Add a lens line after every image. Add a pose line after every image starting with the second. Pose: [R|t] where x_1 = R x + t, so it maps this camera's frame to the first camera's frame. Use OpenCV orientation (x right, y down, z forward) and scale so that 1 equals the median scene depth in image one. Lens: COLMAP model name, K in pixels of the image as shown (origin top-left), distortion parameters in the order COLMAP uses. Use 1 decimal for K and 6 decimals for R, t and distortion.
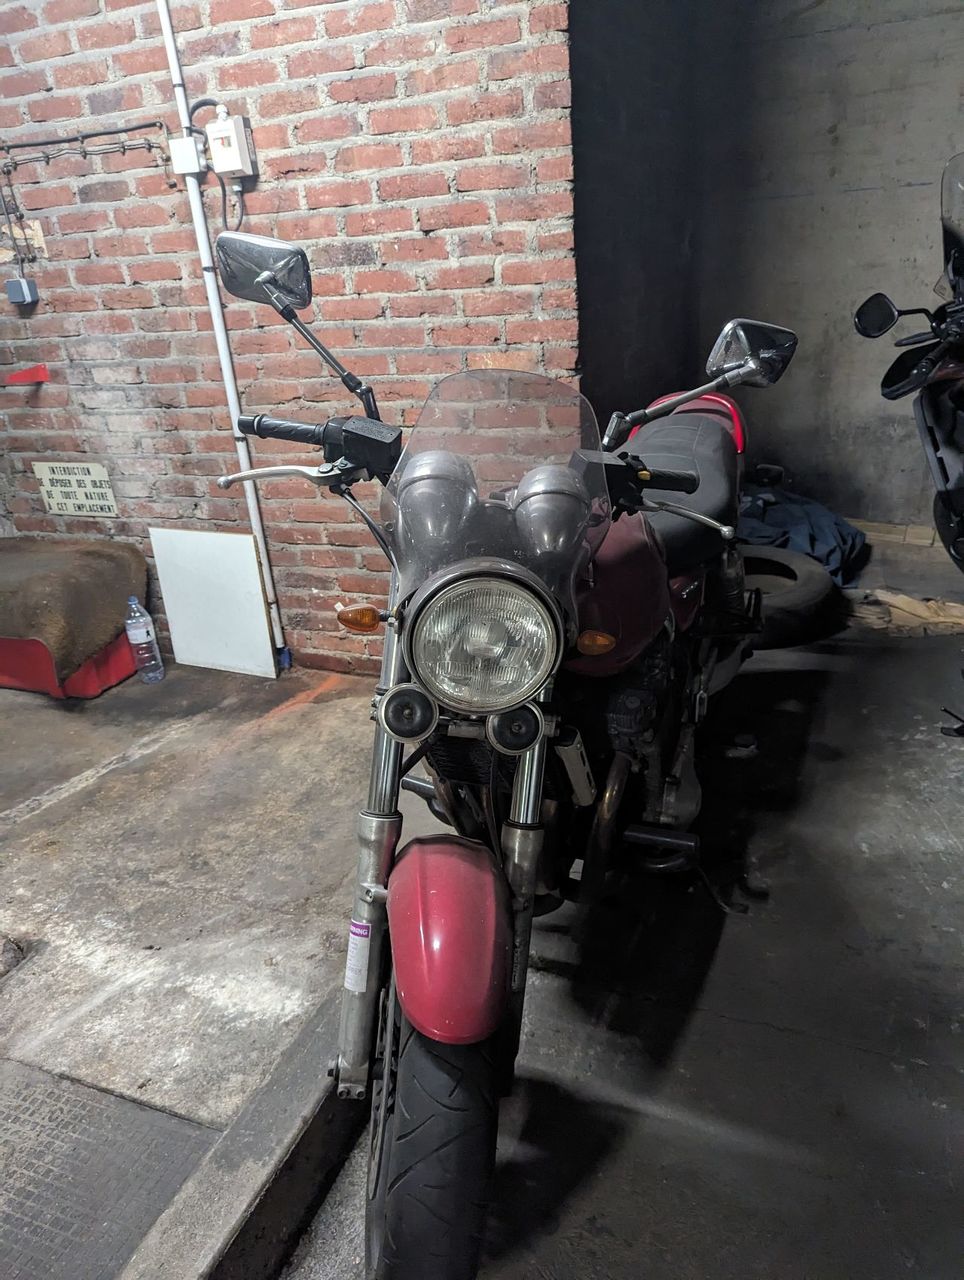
lens RADIAL K [[898.3, 0, 503.8], [0, 898.3, 639.2], [0, 0, 1]] dist [0.049756, -0.049432]
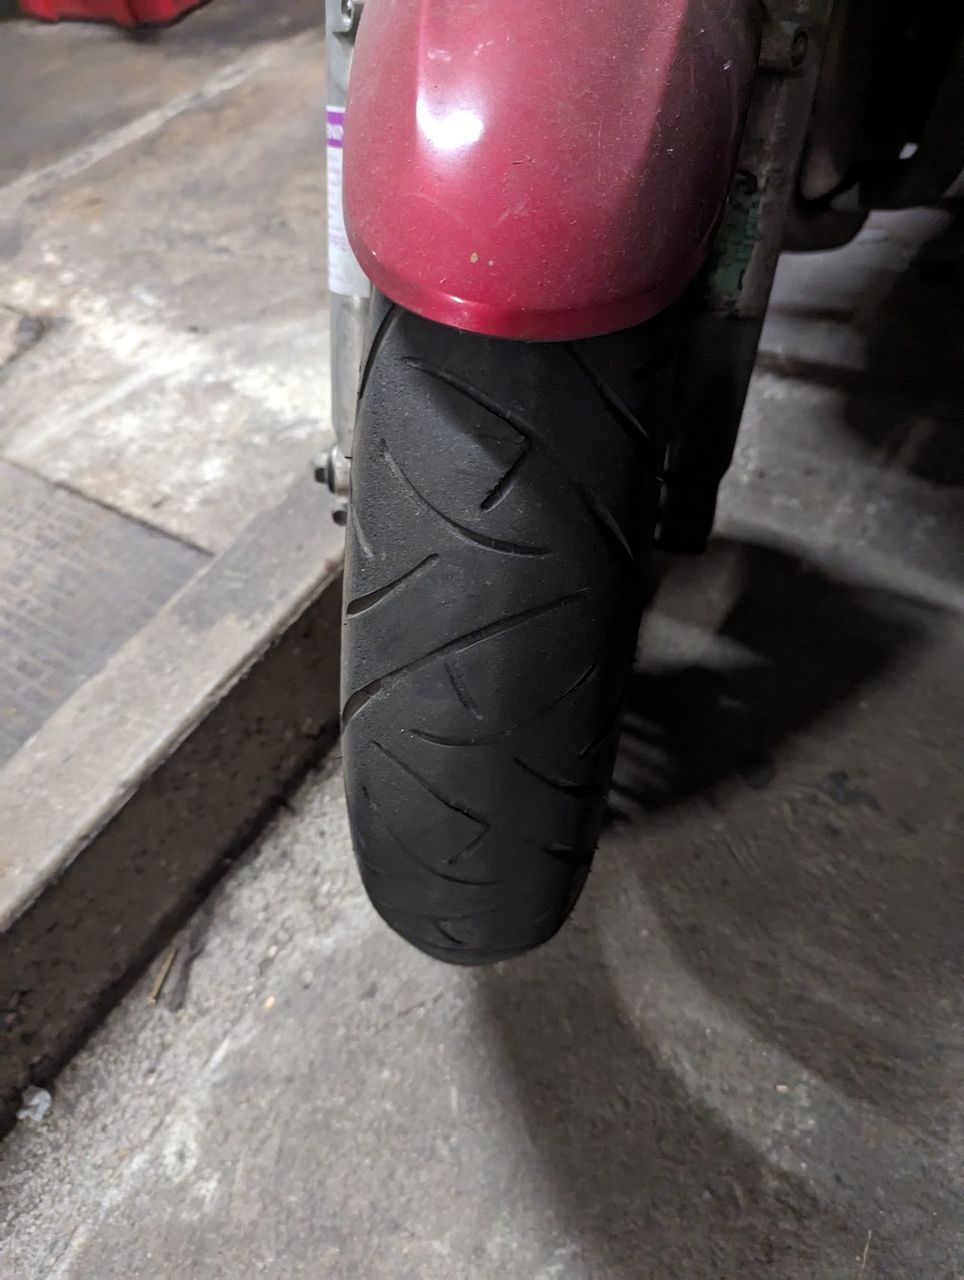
lens RADIAL K [[898.3, 0, 503.8], [0, 898.3, 639.2], [0, 0, 1]] dist [0.049756, -0.049432]
pose [[0.969350, 0.105451, -0.221905, 0.011404], [0.021883, 0.862558, 0.505485, 0.226609], [0.244709, -0.494848, 0.833812, 0.421927]]
